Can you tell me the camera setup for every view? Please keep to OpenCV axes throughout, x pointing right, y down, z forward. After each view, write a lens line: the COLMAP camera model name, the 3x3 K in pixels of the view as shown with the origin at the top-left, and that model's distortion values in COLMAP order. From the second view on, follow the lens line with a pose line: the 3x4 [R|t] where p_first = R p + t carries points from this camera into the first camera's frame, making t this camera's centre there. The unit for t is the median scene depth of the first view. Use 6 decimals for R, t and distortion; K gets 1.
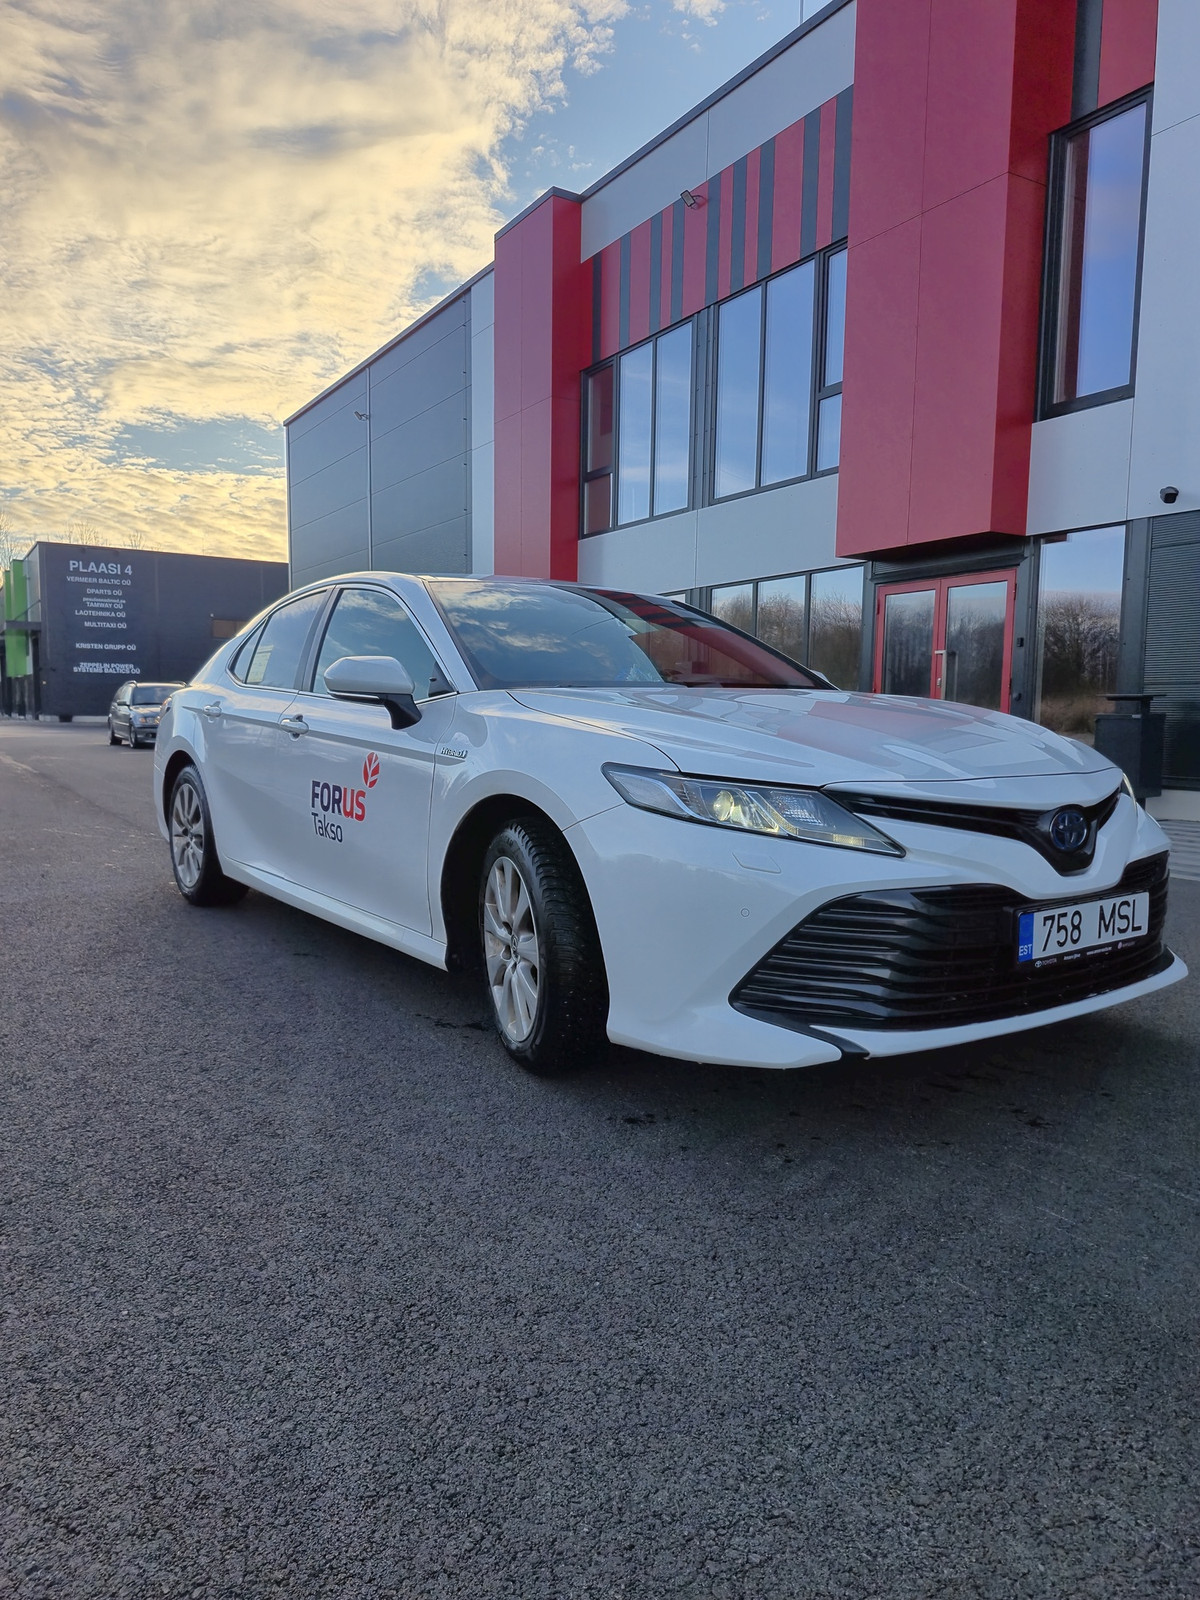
lens RADIAL K [[1109.9, 0, 638.3], [0, 1109.9, 804.6], [0, 0, 1]] dist [0.056441, 0.006080]
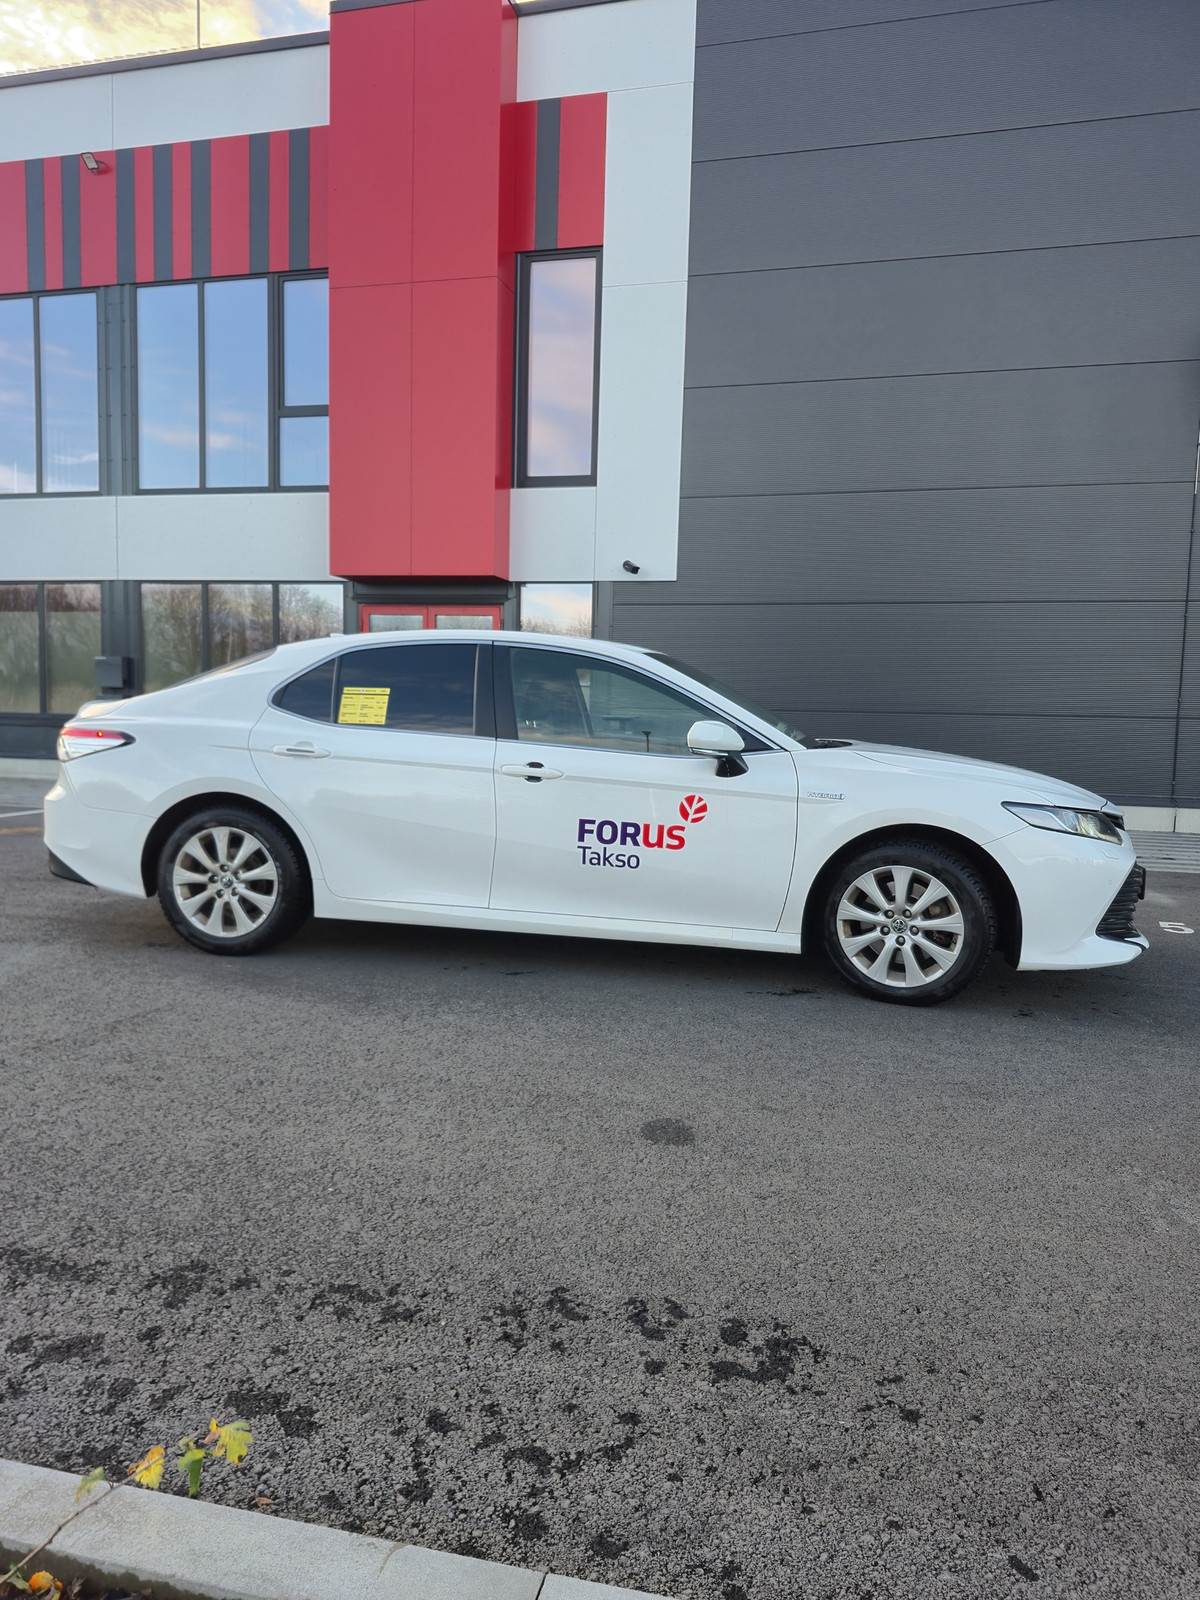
lens RADIAL K [[1103.0, 0, 600.0], [0, 1103.0, 800.0], [0, 0, 1]] dist [0.122347, -0.137074]
pose [[0.740927, -0.042290, 0.670253, -3.220250], [0.037420, 0.999065, 0.021670, -0.201092], [-0.670542, 0.009025, 0.741817, 0.380838]]
